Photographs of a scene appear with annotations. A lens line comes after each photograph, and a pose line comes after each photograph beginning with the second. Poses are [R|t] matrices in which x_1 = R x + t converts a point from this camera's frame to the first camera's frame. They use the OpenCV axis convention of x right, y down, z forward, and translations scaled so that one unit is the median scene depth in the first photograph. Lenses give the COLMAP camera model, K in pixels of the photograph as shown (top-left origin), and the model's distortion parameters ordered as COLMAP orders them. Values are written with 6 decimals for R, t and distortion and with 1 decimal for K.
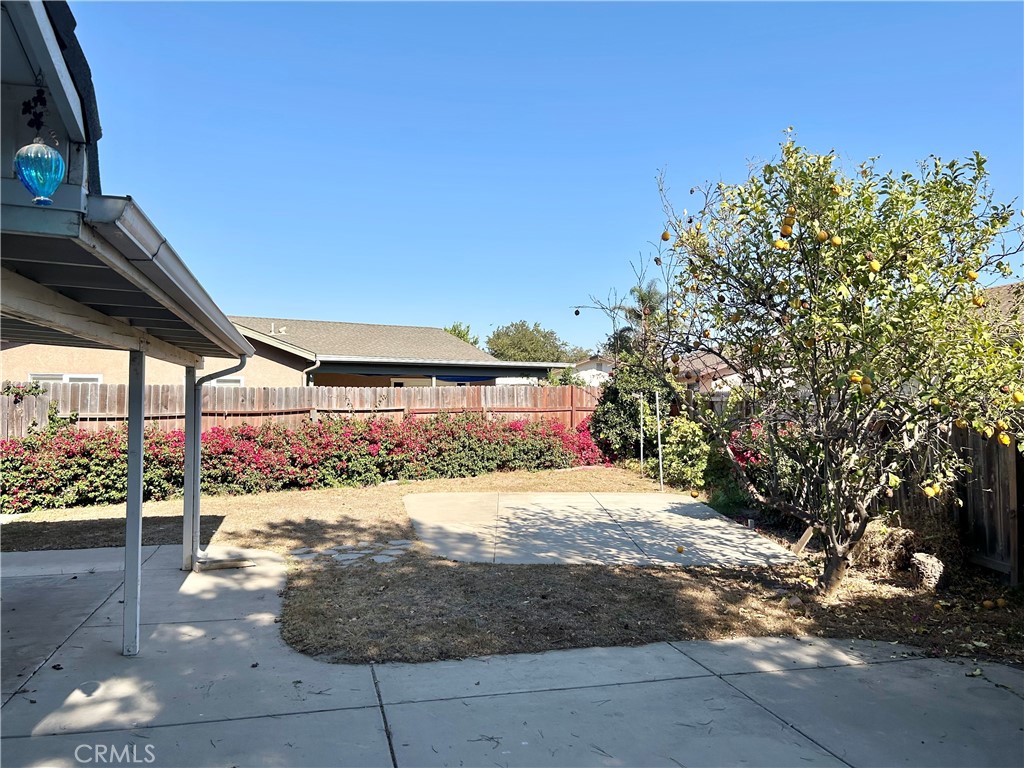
lens RADIAL K [[761.7, 0, 502.0], [0, 761.7, 382.5], [0, 0, 1]] dist [0.052358, -0.071290]
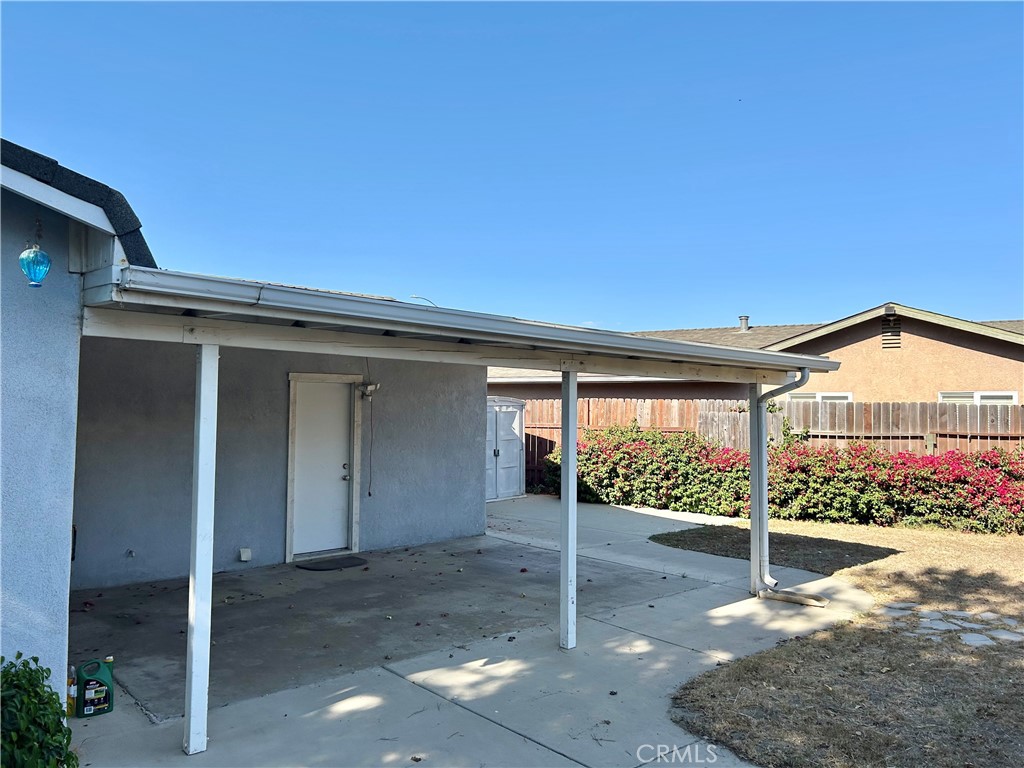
lens RADIAL K [[761.7, 0, 509.0], [0, 761.7, 384.5], [0, 0, 1]] dist [0.052358, -0.071290]
pose [[0.472202, -0.027864, -0.881050, 0.179082], [0.007661, 0.999592, -0.027507, 0.003747], [0.881457, 0.006239, 0.472222, 0.164868]]
